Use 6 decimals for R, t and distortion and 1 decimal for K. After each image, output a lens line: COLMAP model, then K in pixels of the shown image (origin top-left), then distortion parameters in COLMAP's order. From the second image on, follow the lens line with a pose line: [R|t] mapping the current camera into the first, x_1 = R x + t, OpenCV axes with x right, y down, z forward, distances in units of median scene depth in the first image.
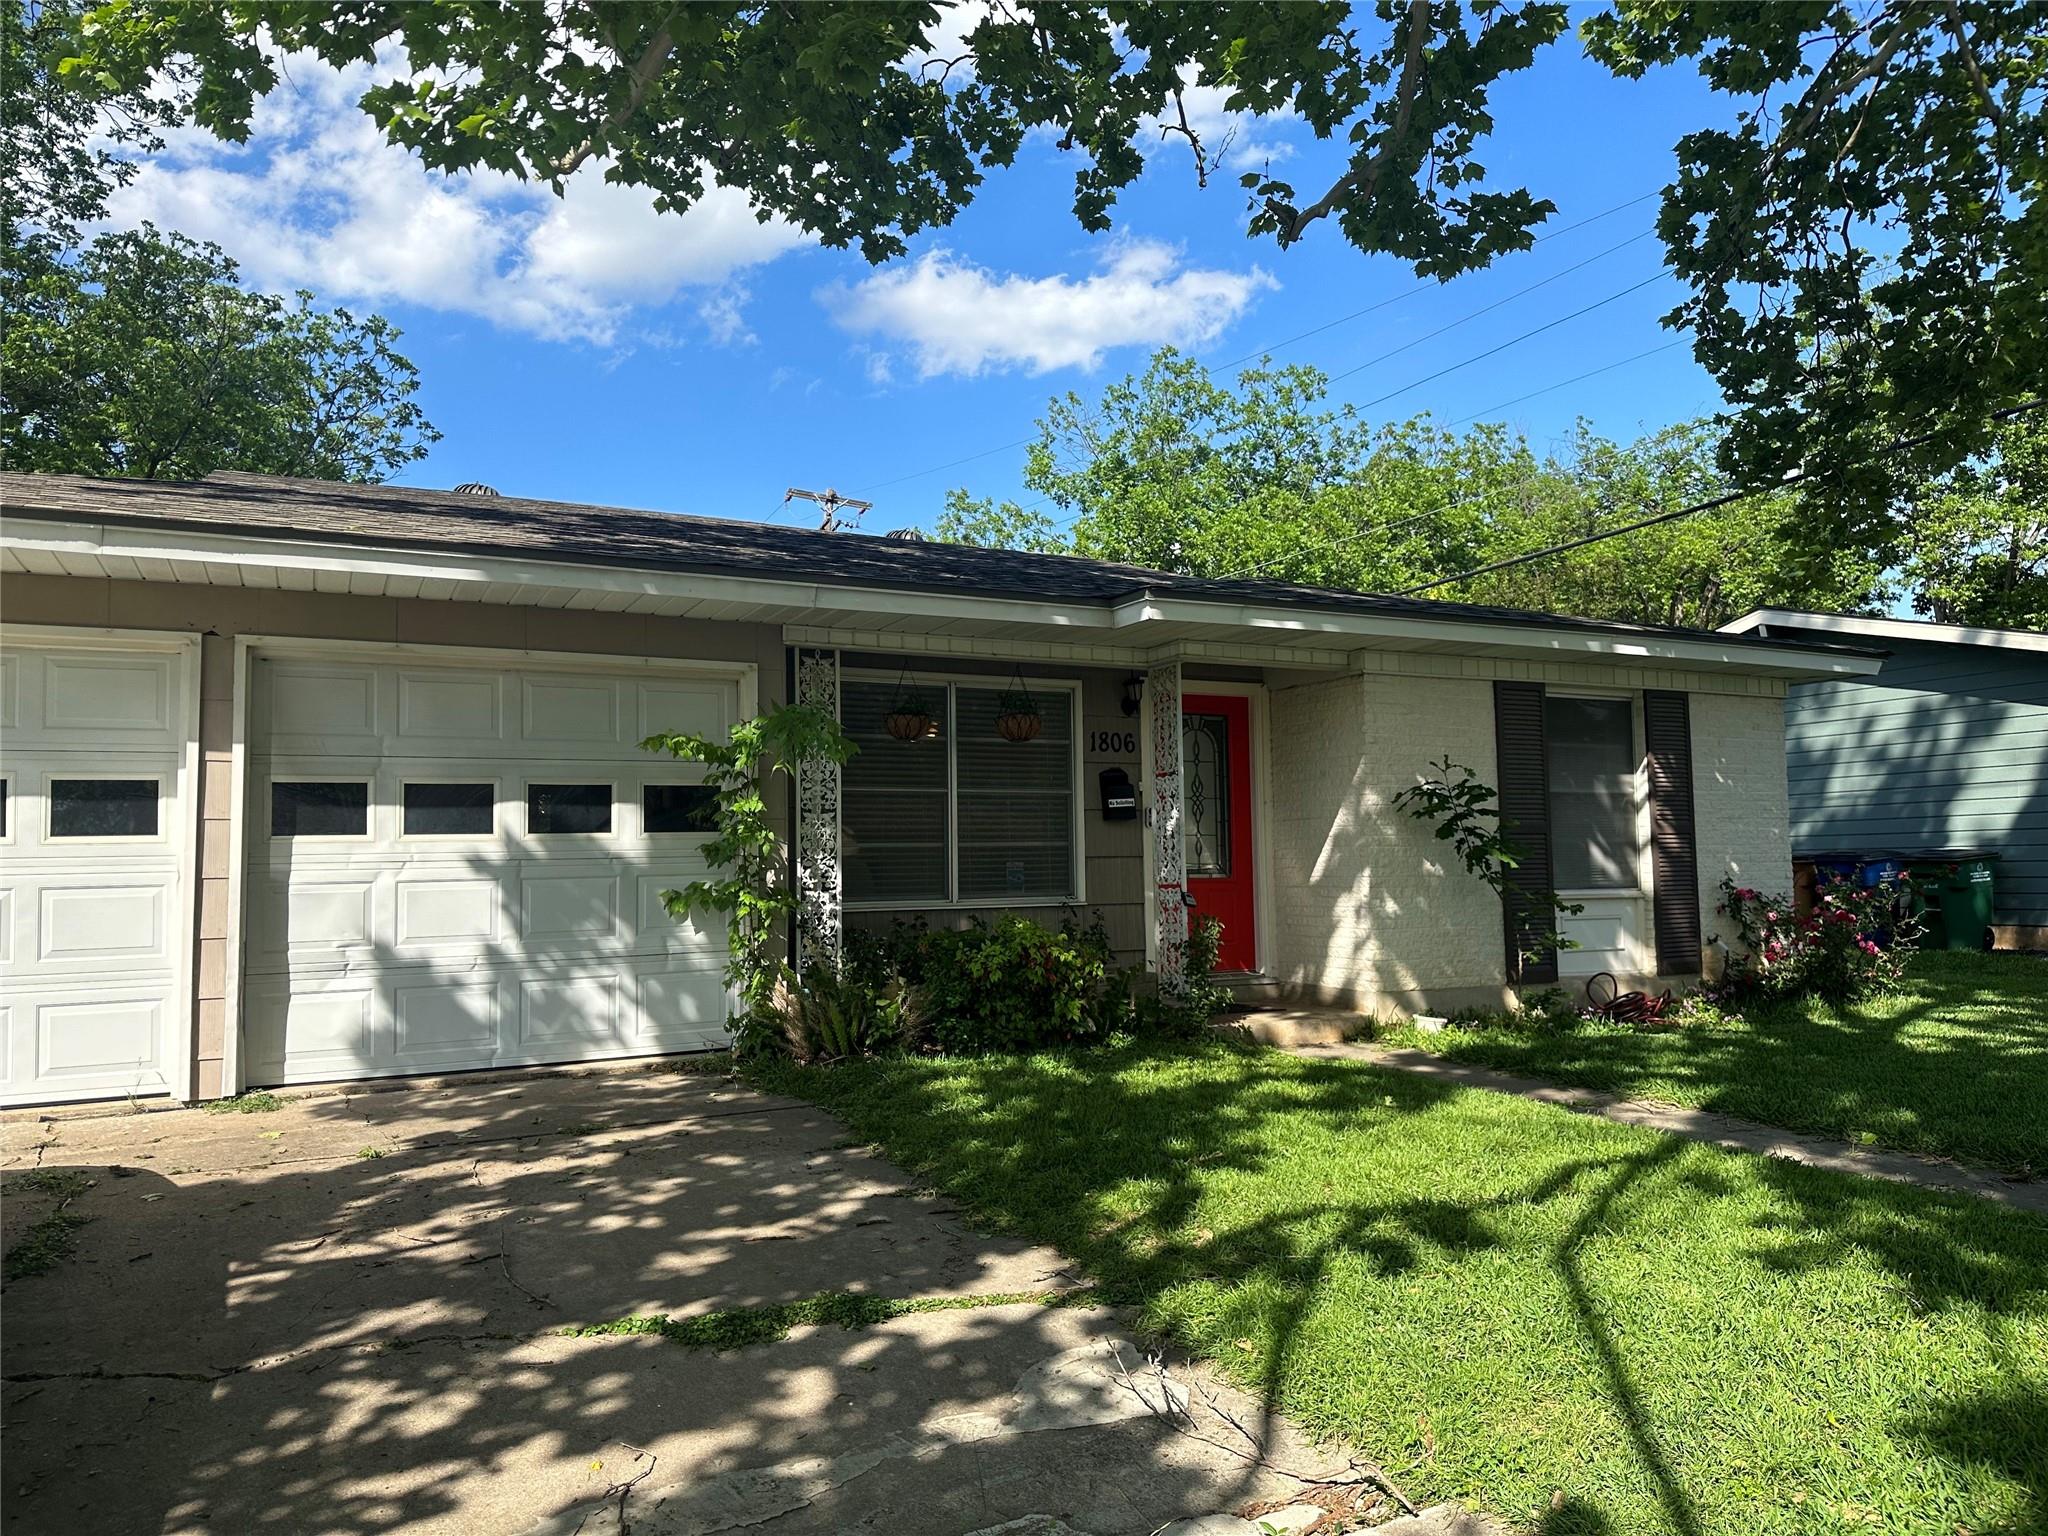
lens RADIAL K [[1417.1, 0, 1024.0], [0, 1417.1, 768.0], [0, 0, 1]] dist [0.081299, -0.001210]
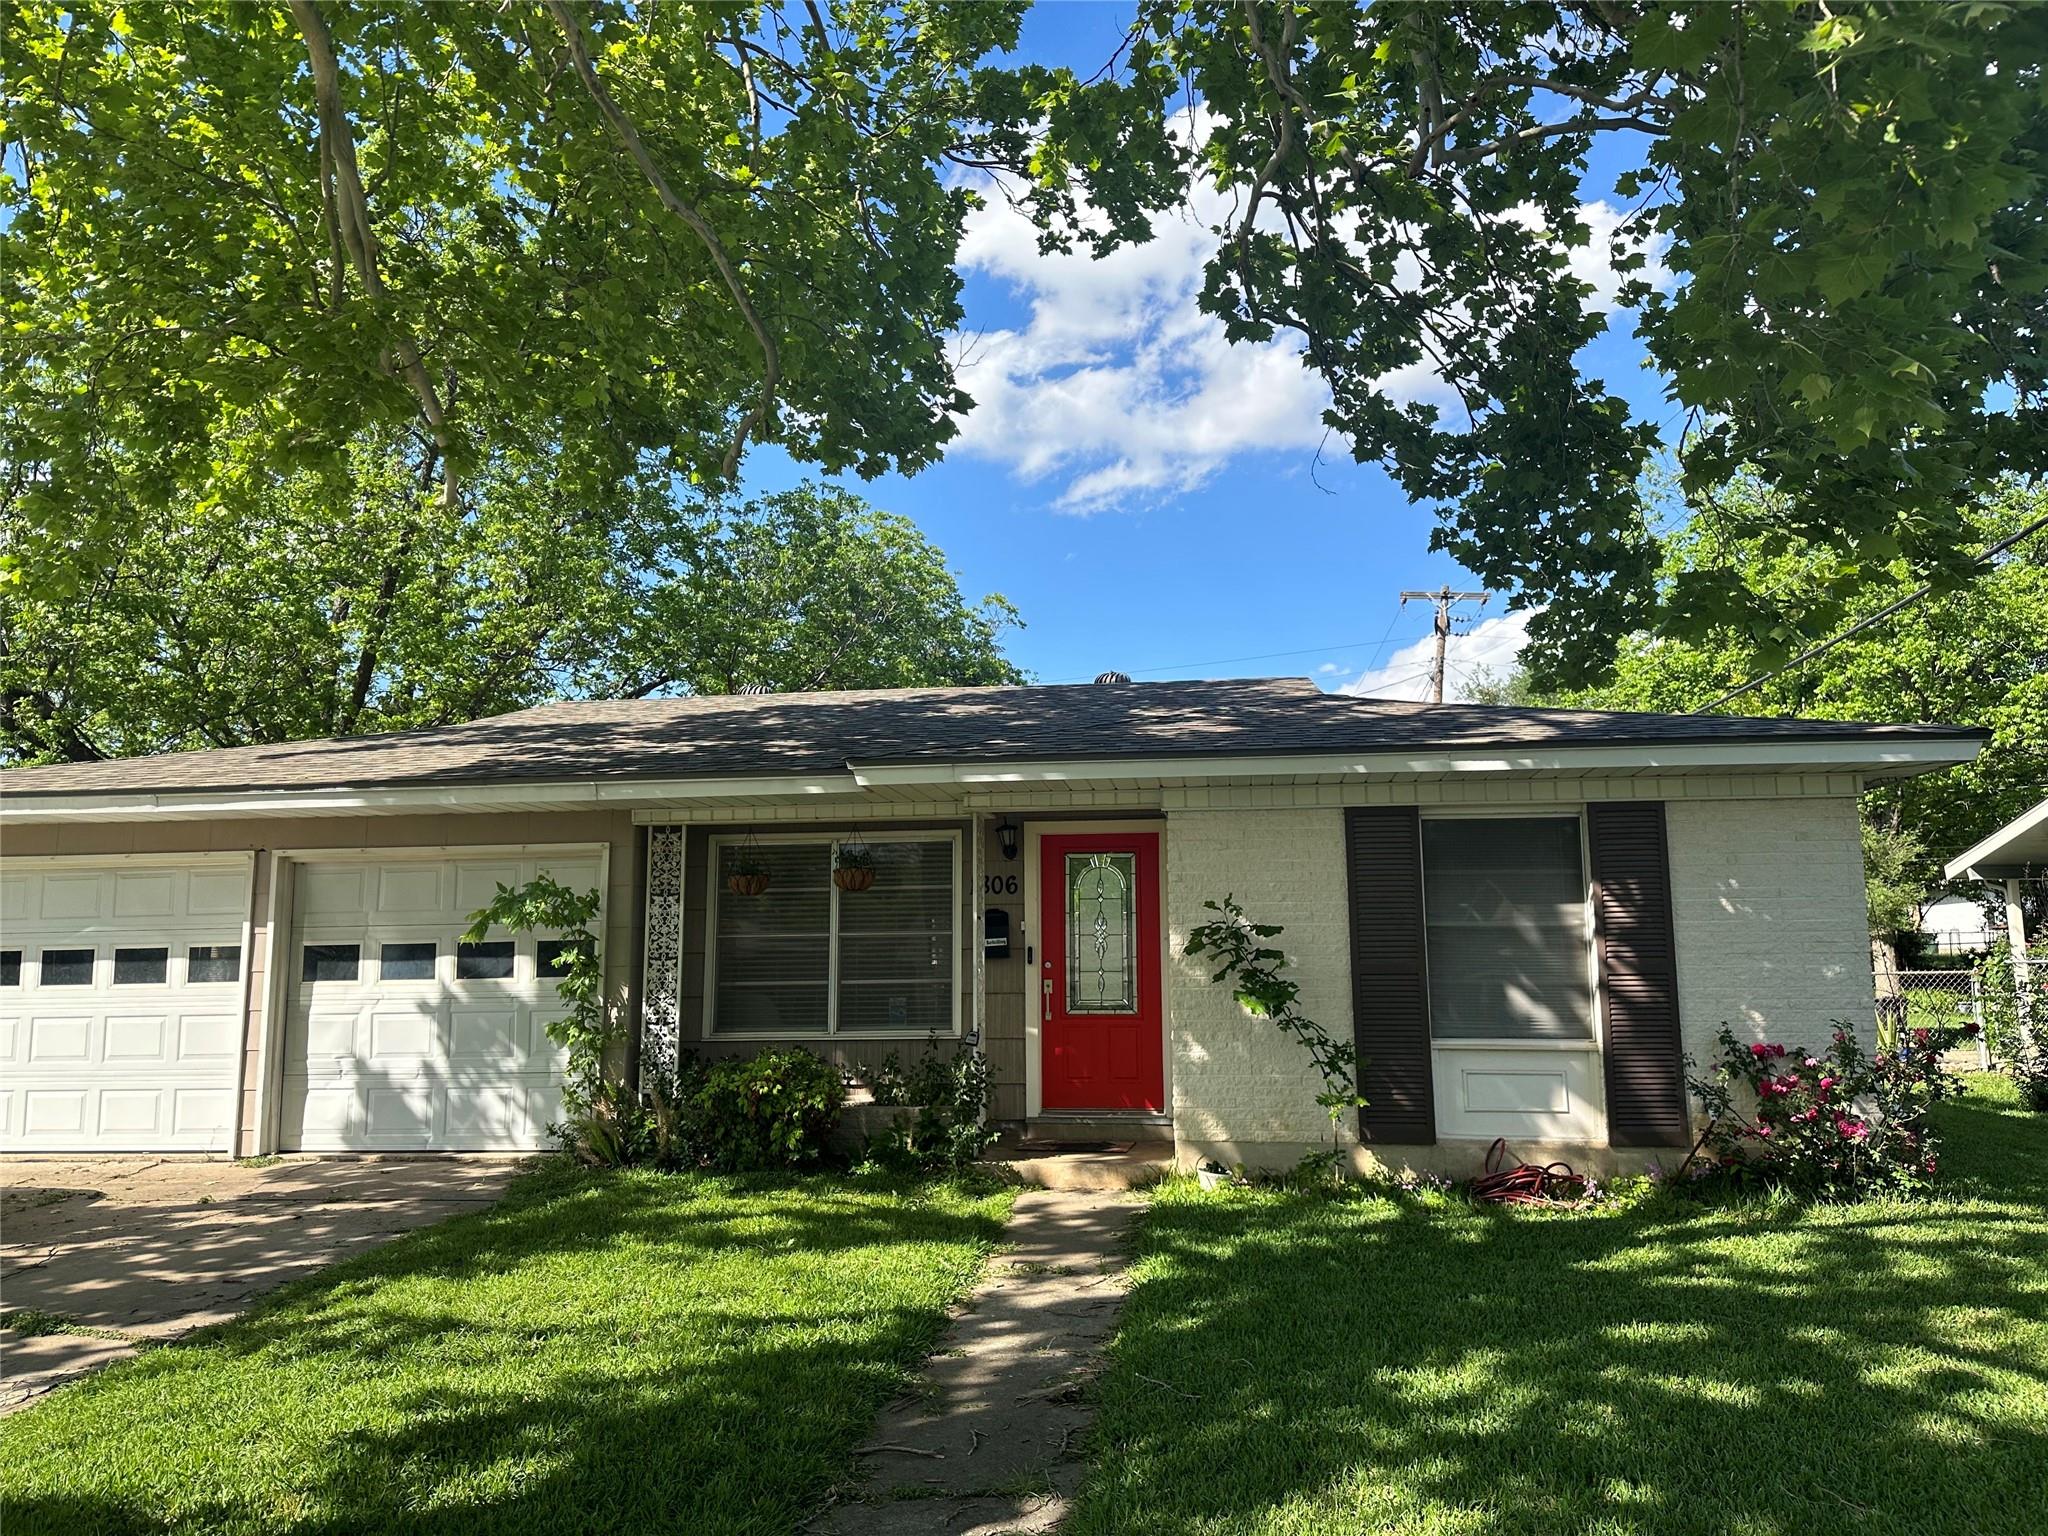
lens RADIAL K [[1414.6, 0, 1024.0], [0, 1414.6, 768.0], [0, 0, 1]] dist [0.191716, -0.343062]
pose [[0.833197, -0.073074, -0.548127, 0.824119], [0.034311, 0.996152, -0.080648, -0.023600], [0.551911, 0.048389, 0.832498, 0.137607]]
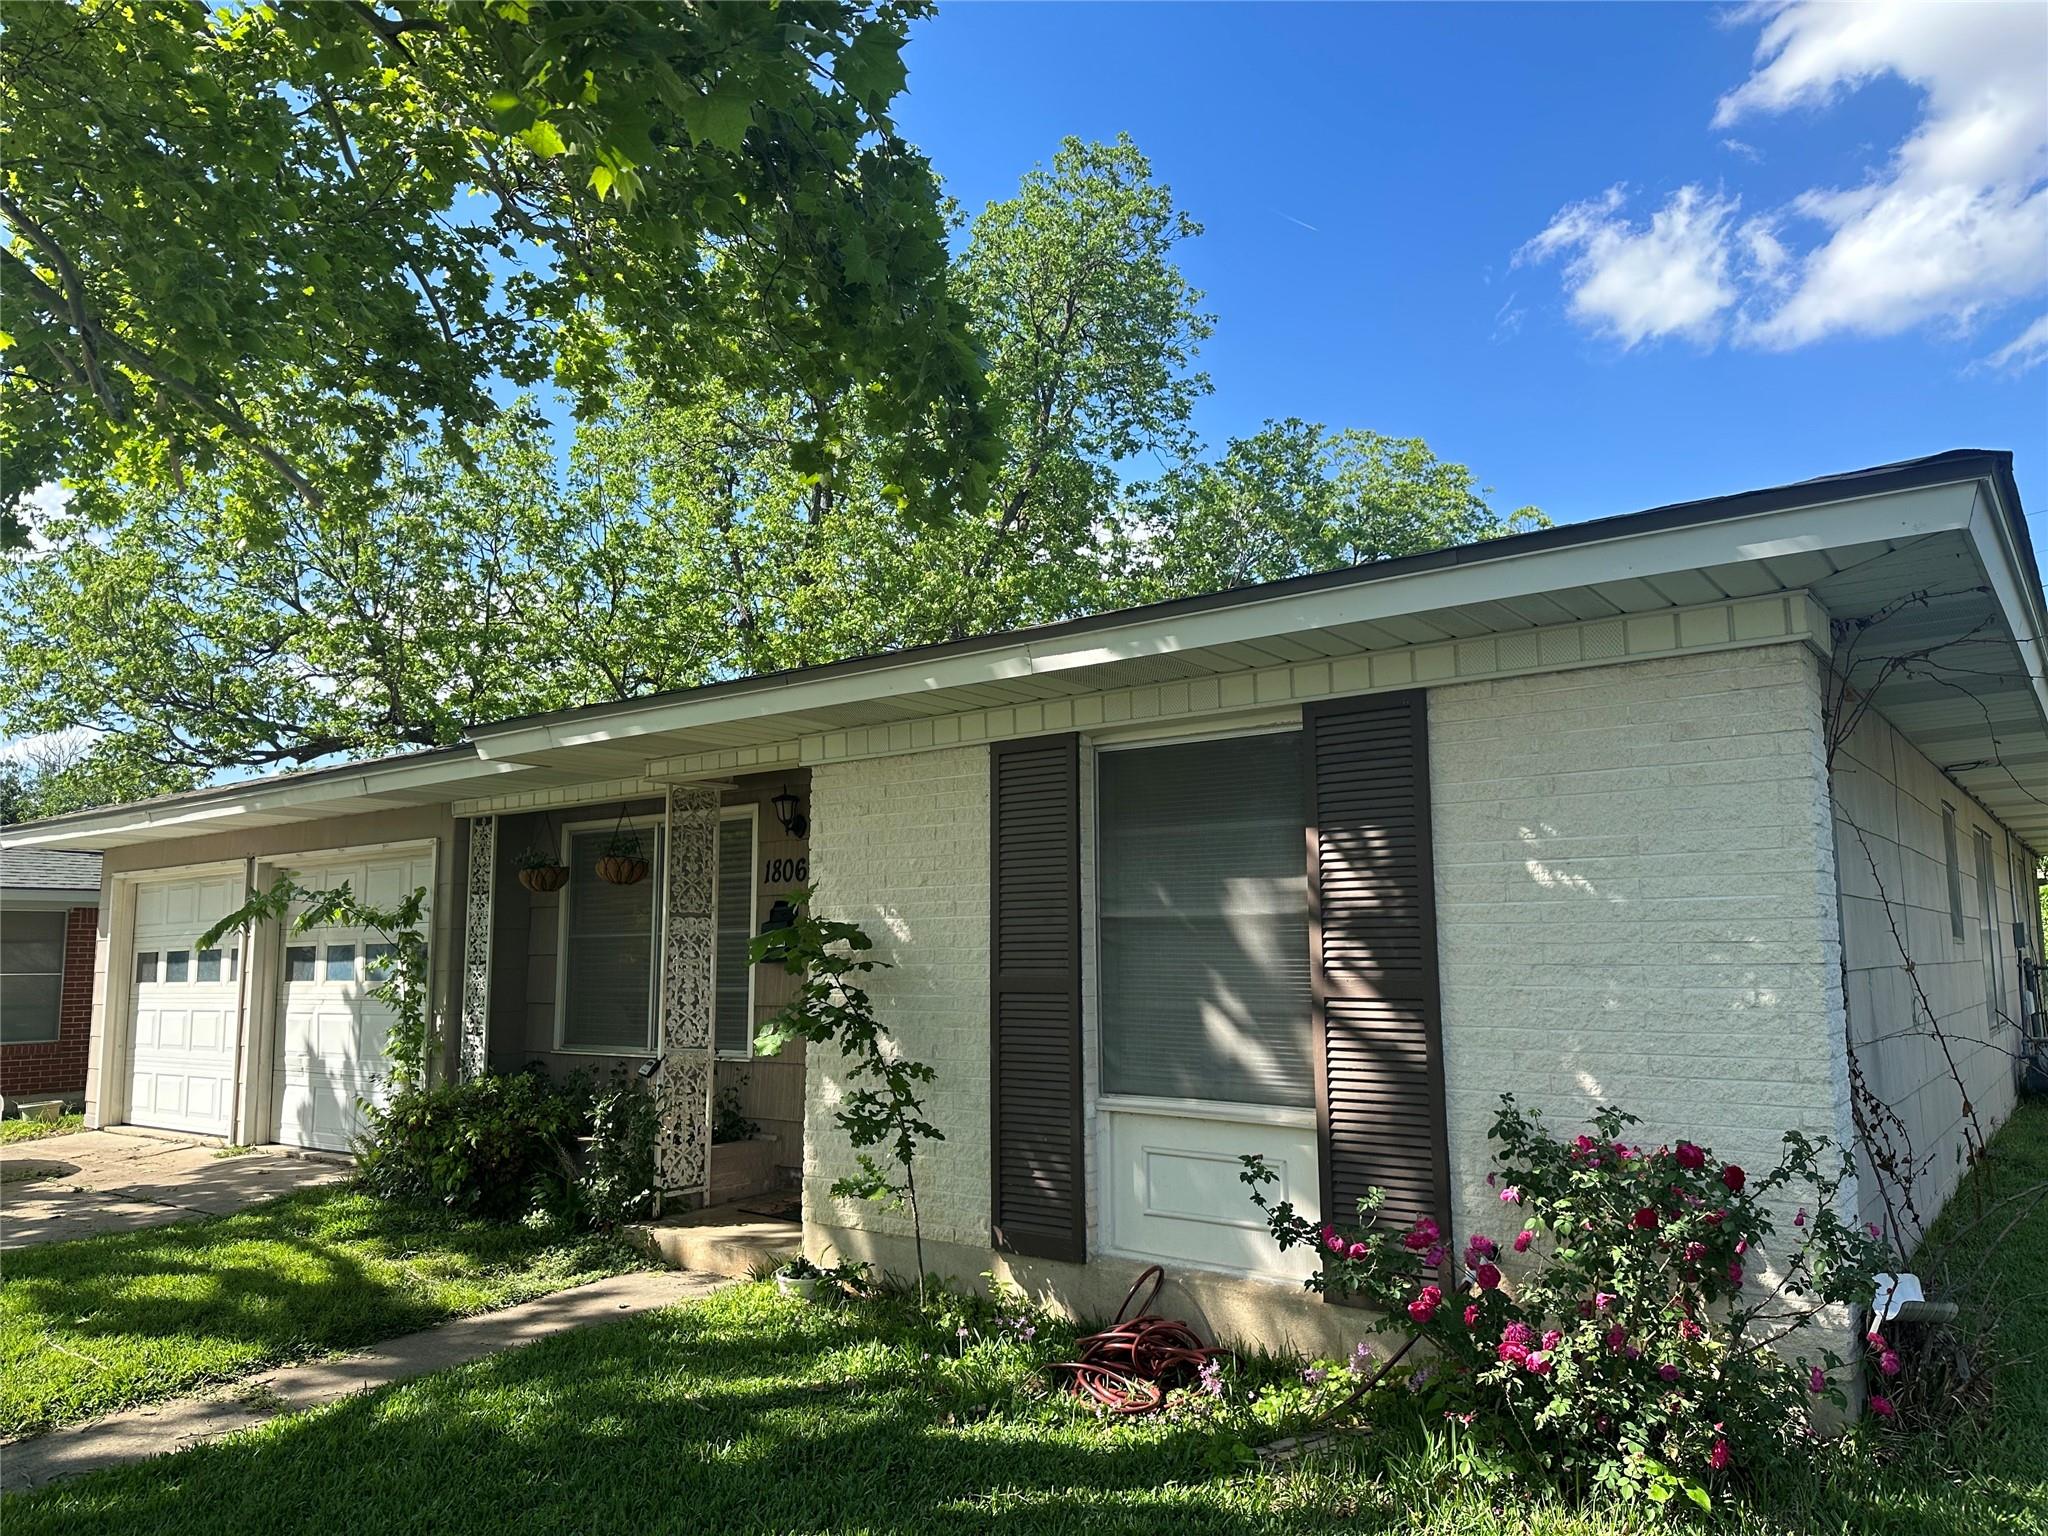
lens RADIAL K [[1414.6, 0, 1024.0], [0, 1414.6, 768.0], [0, 0, 1]] dist [0.191716, -0.343062]
pose [[0.431506, -0.106221, -0.895834, 1.099818], [0.065163, 0.994120, -0.086487, 0.005040], [0.899753, -0.021056, 0.435891, 0.918228]]
